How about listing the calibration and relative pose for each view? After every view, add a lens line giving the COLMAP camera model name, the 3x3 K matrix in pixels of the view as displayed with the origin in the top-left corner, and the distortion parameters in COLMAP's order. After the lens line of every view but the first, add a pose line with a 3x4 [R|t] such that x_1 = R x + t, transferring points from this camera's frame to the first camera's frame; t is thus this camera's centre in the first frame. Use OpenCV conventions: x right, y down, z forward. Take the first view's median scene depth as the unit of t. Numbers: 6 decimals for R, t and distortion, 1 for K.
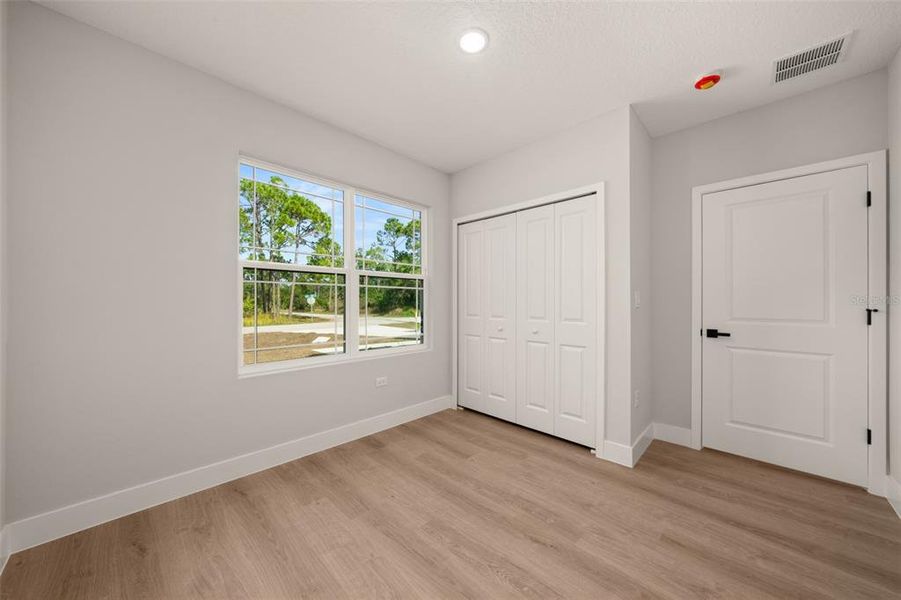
lens RADIAL K [[311.5, 0, 447.6], [0, 311.5, 301.3], [0, 0, 1]] dist [-0.007913, -0.000109]
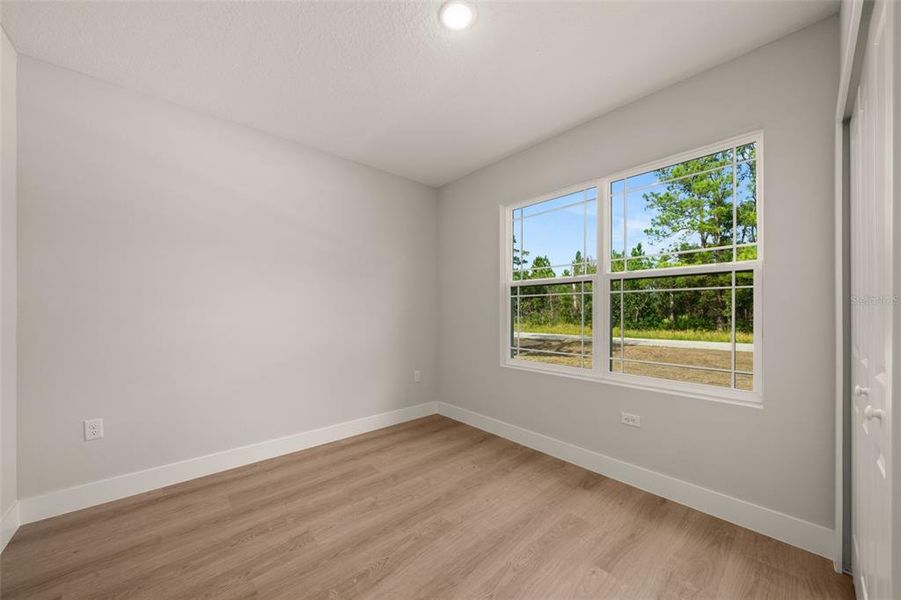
lens RADIAL K [[330.6, 0, 448.5], [0, 330.6, 311.4], [0, 0, 1]] dist [-0.001187, -0.000083]
pose [[-0.068279, -0.000945, -0.997666, 0.542223], [-0.000072, 1.000000, -0.000943, 0.001548], [0.997666, 0.000007, -0.068279, 0.555060]]
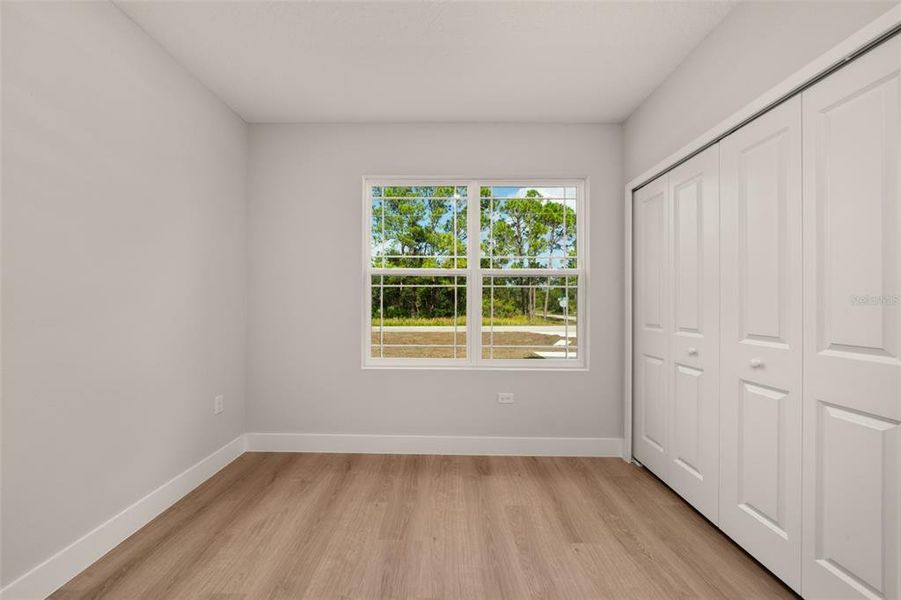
lens RADIAL K [[311.5, 0, 447.6], [0, 311.5, 301.3], [0, 0, 1]] dist [-0.007913, -0.000109]
pose [[0.697029, -0.003069, -0.717037, 0.257988], [-0.003499, 0.999964, -0.007682, 0.001047], [0.717035, 0.007864, 0.696993, 0.259764]]
